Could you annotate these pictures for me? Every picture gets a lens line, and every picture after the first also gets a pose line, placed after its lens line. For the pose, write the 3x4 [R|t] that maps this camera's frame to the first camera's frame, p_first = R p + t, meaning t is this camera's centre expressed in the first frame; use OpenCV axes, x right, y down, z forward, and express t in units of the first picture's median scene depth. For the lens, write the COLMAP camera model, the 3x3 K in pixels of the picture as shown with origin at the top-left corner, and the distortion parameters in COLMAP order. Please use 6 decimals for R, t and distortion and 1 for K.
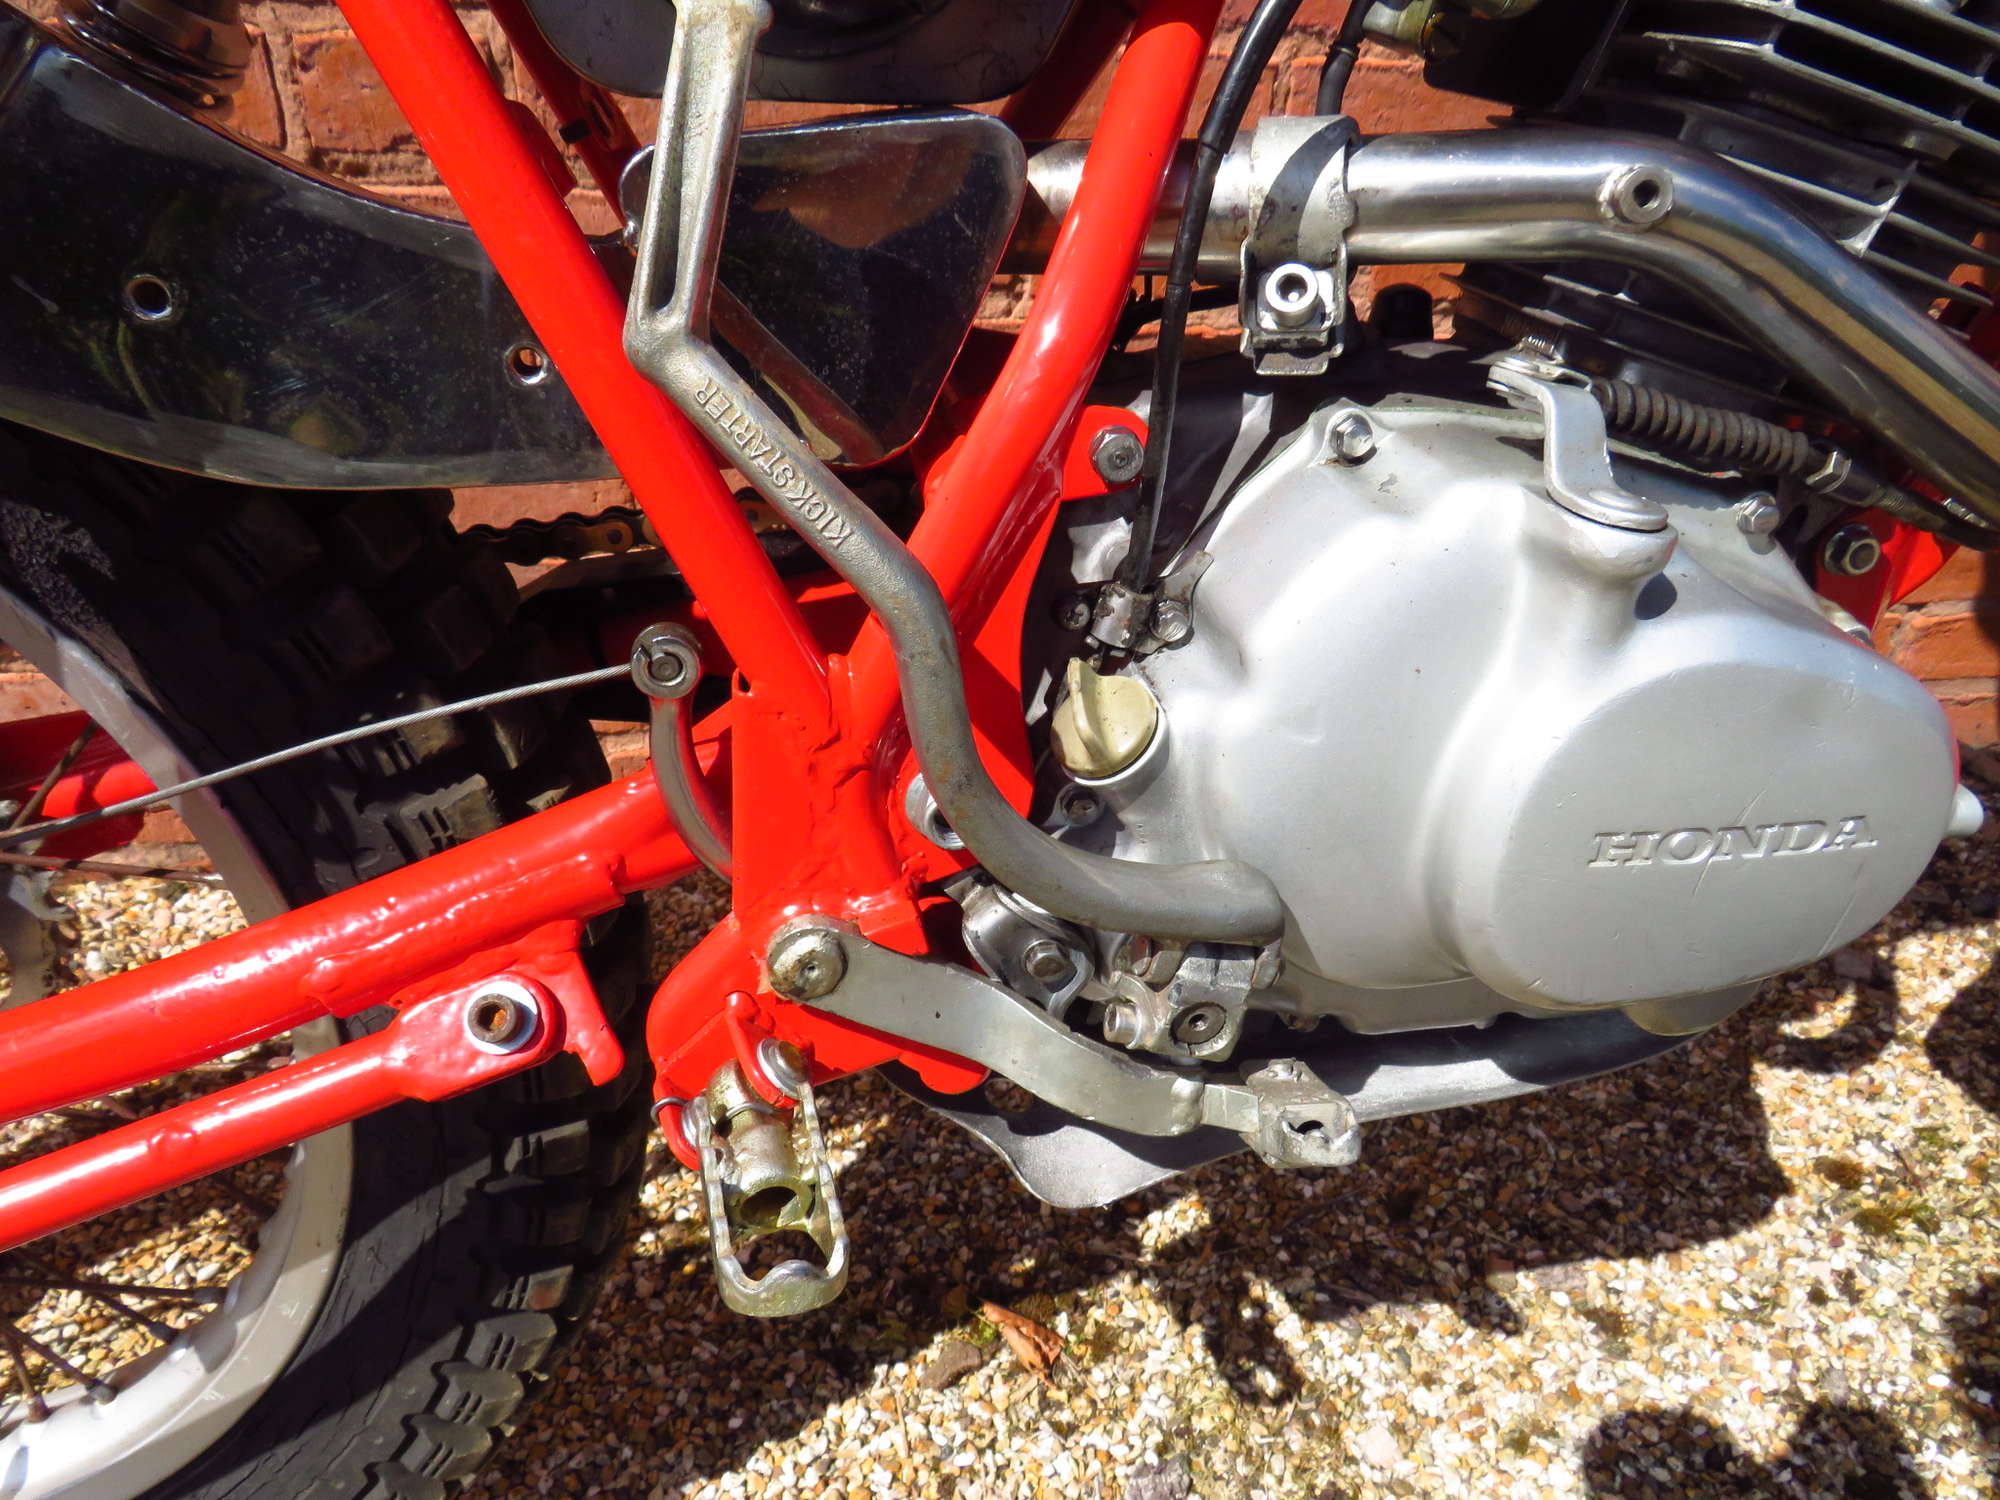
lens RADIAL K [[1407.9, 0, 992.5], [0, 1407.9, 747.1], [0, 0, 1]] dist [-0.023555, -0.002122]
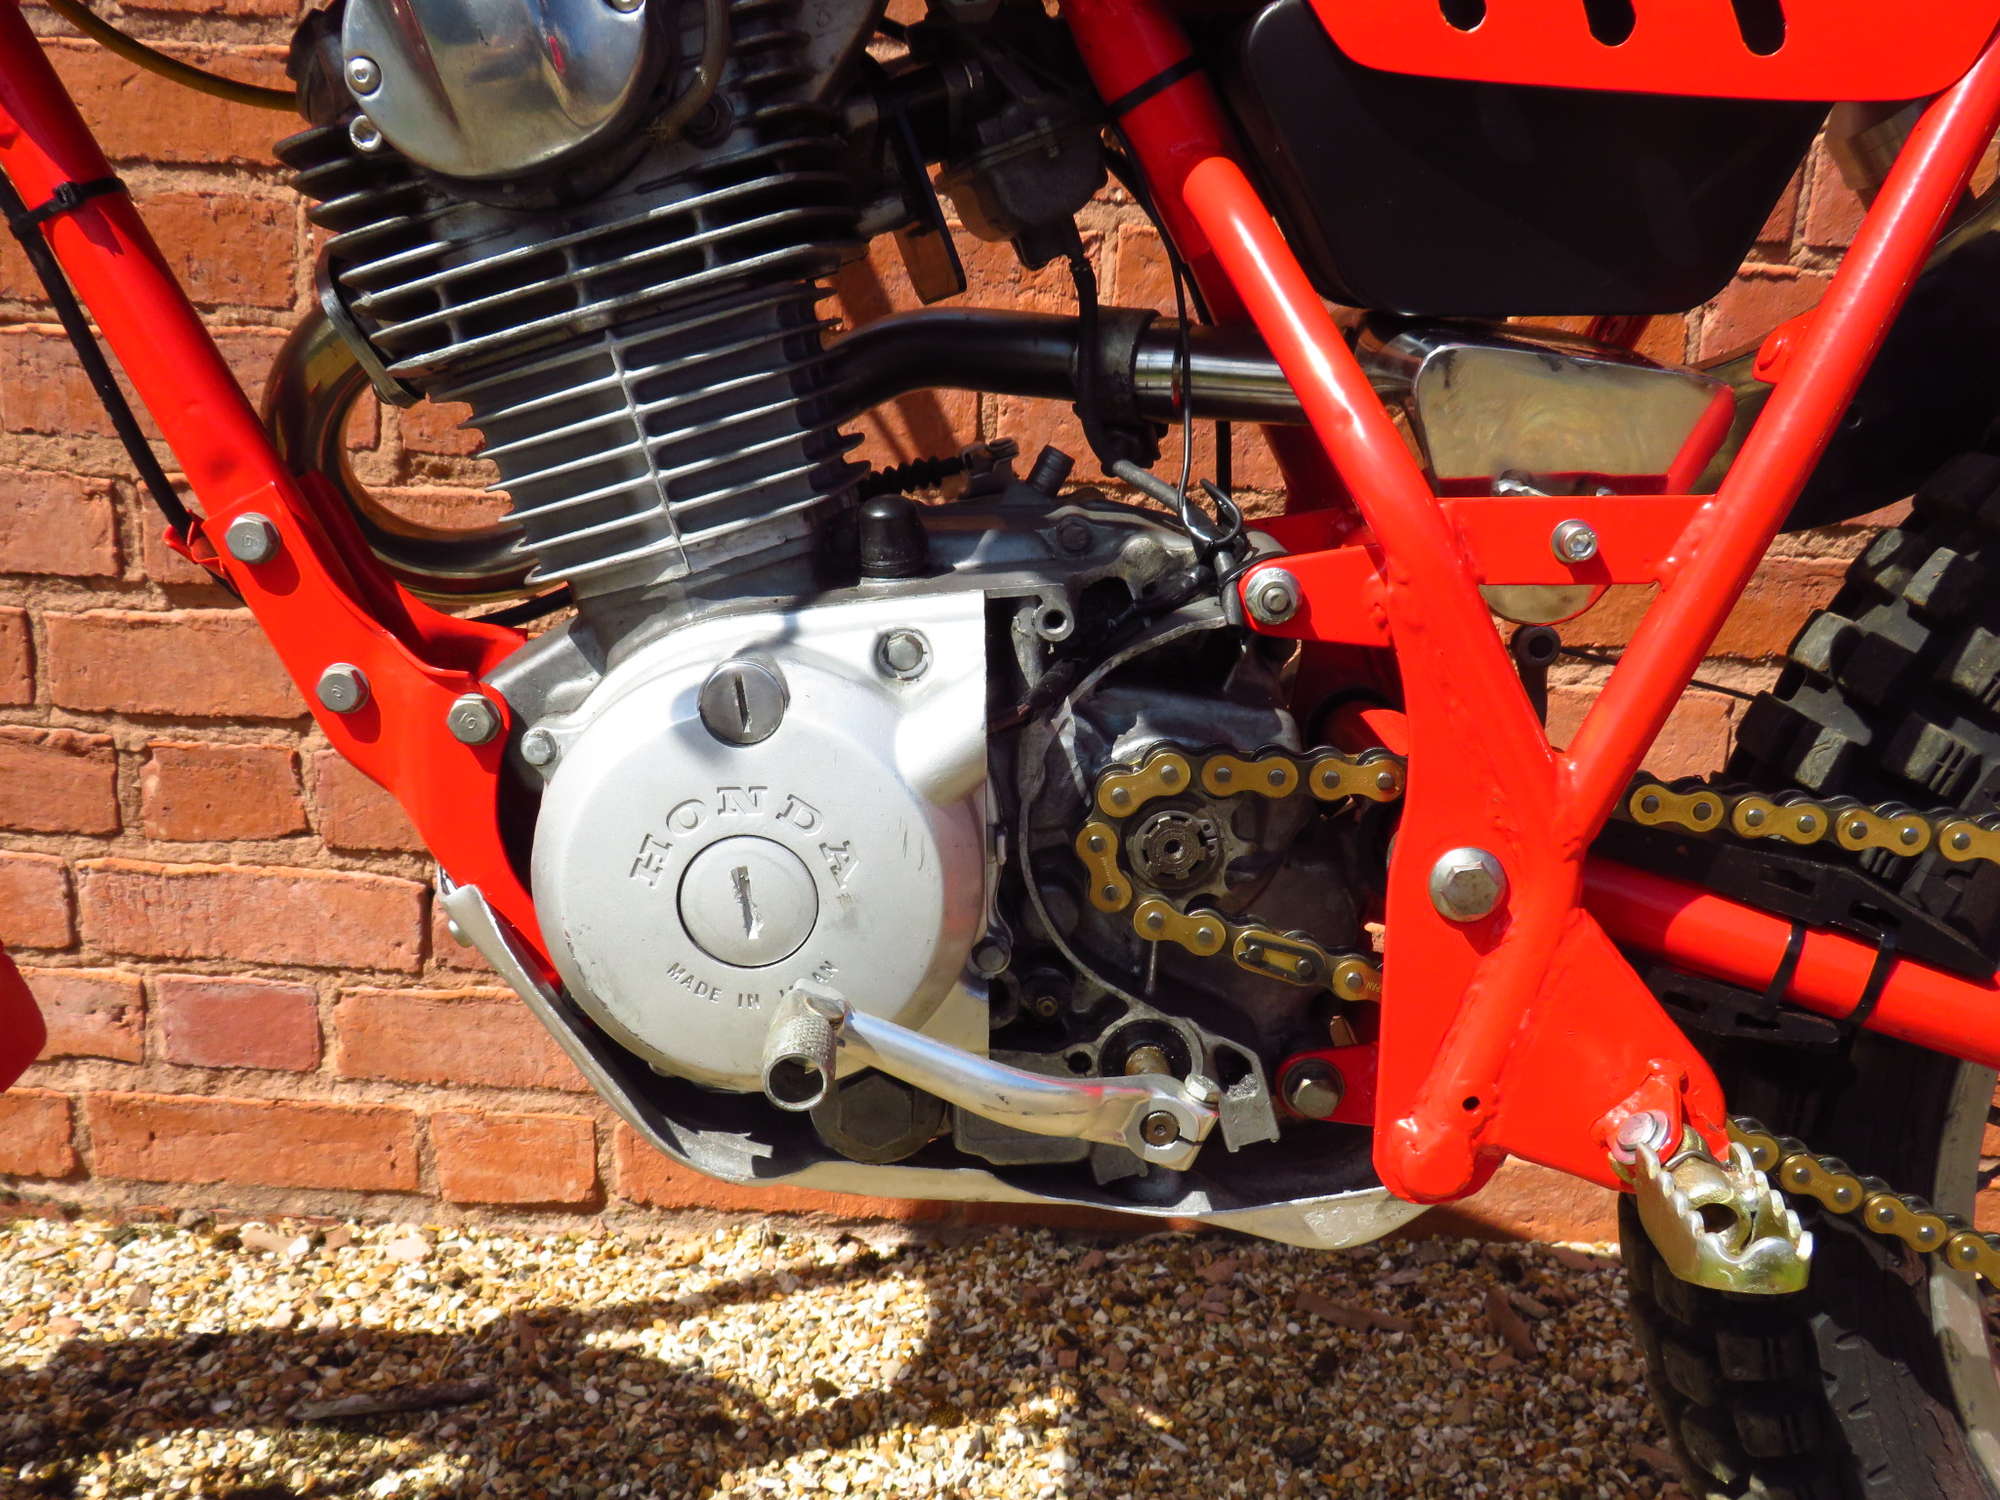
lens RADIAL K [[1838.4, 0, 1000.4], [0, 1838.4, 745.2], [0, 0, 1]] dist [-0.040870, 0.000000]
pose [[0.987845, 0.040255, -0.150141, 0.165497], [-0.086110, 0.945856, -0.312955, 0.167349], [0.129414, 0.322080, 0.937826, -0.142148]]
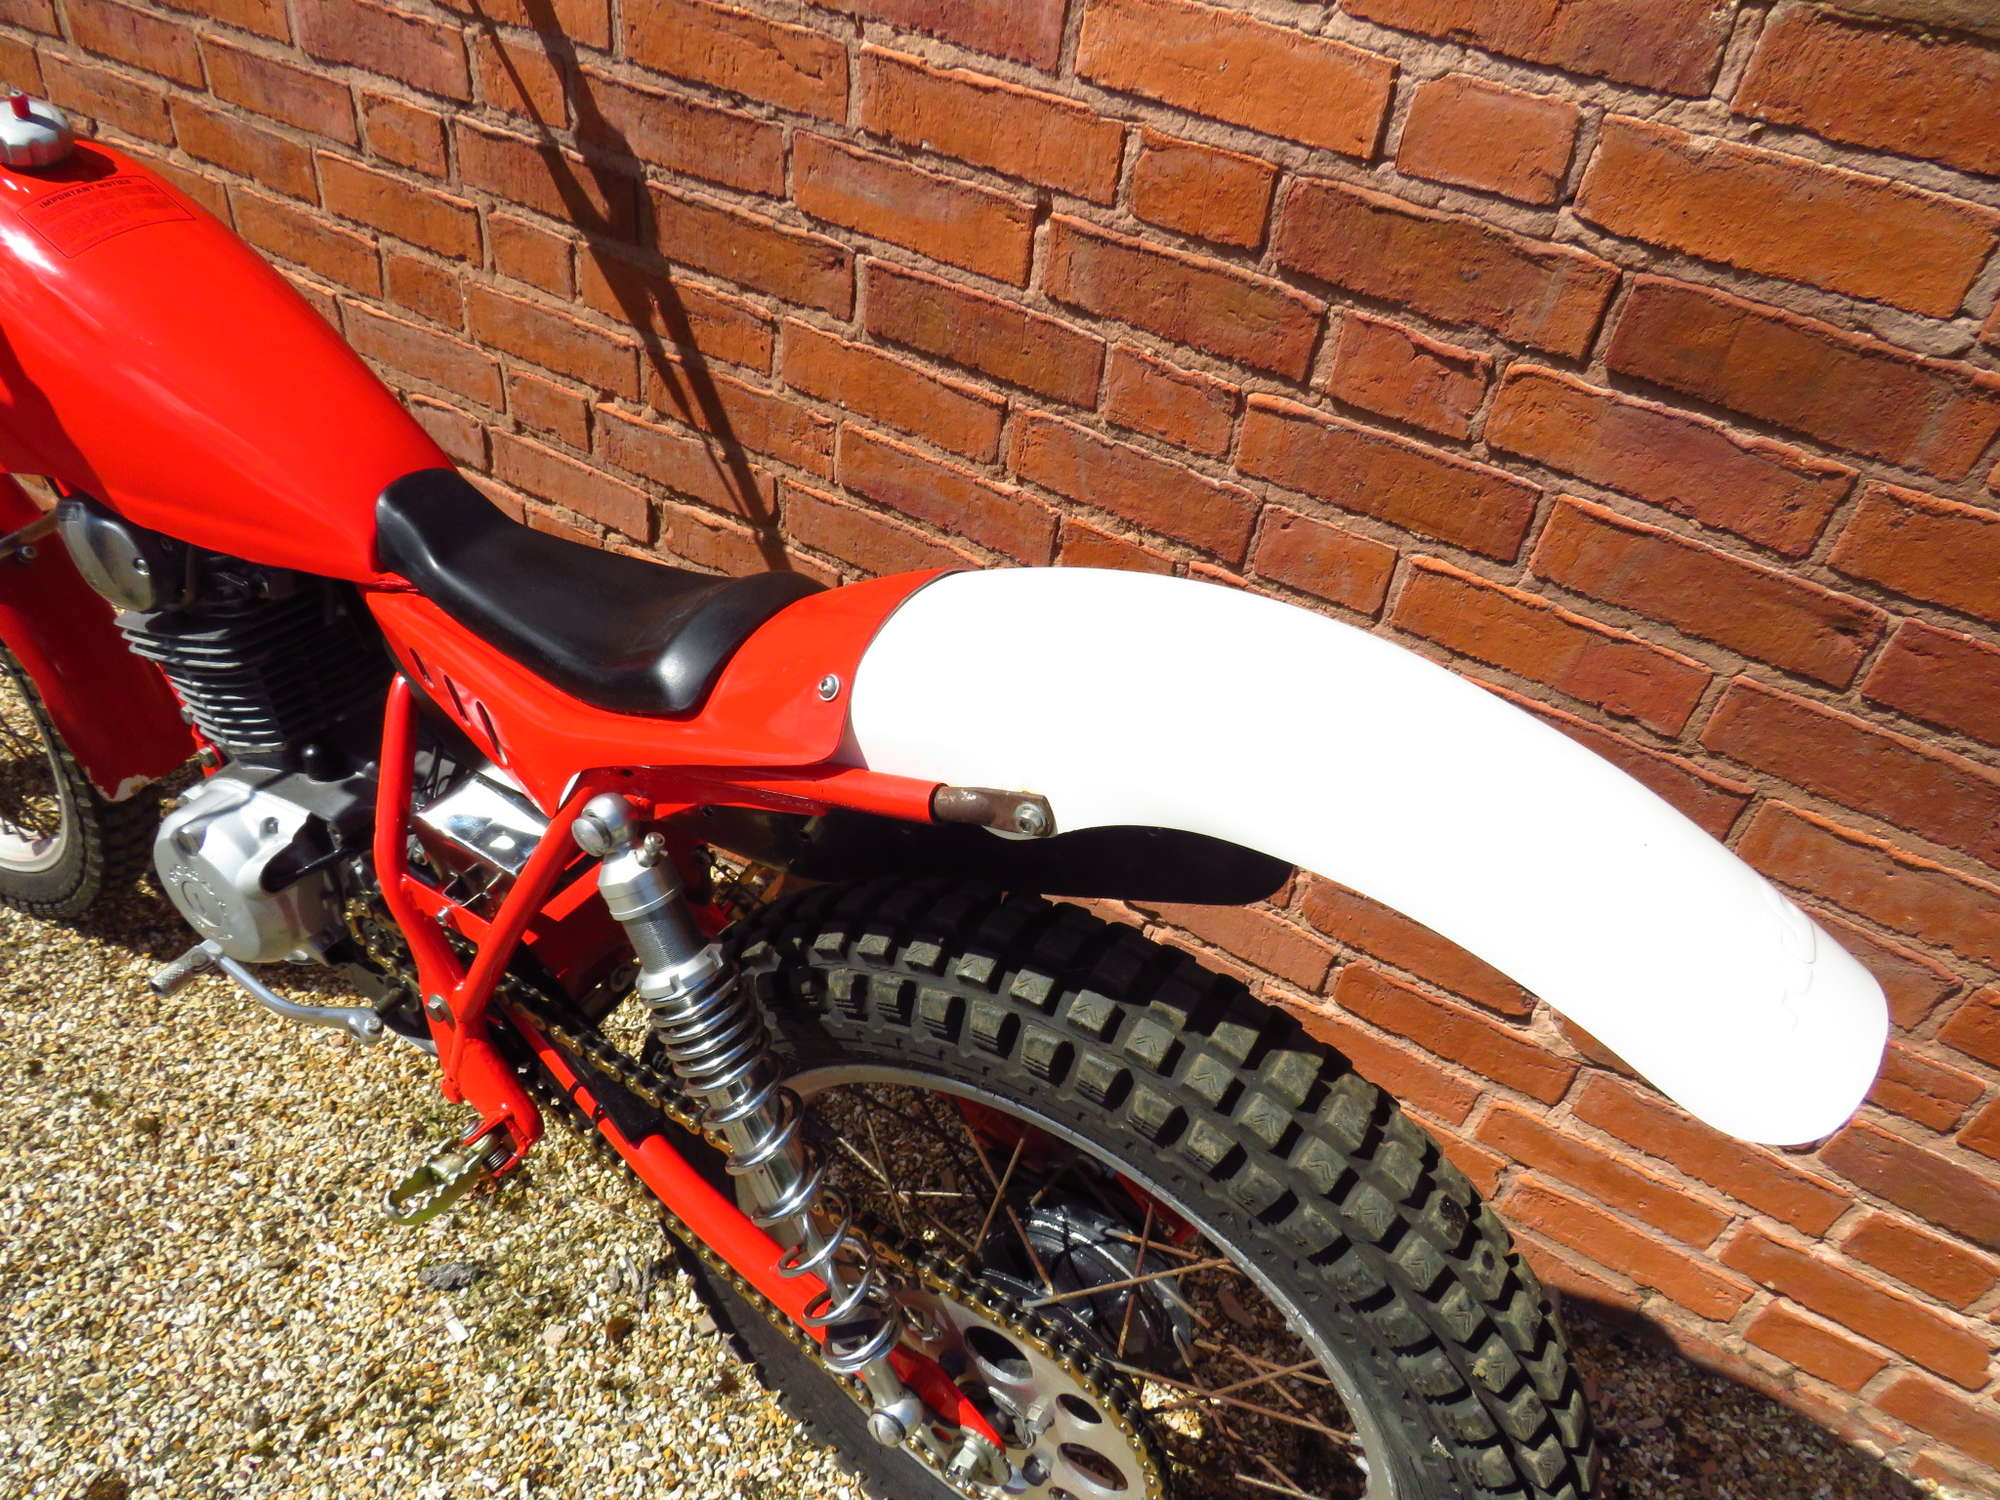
lens RADIAL K [[1407.9, 0, 999.5], [0, 1407.9, 747.1], [0, 0, 1]] dist [-0.023555, -0.002122]
pose [[0.776377, 0.440007, -0.451257, 1.089673], [-0.412925, 0.896015, 0.163248, -0.638871], [0.476163, 0.059593, 0.877335, -0.312241]]
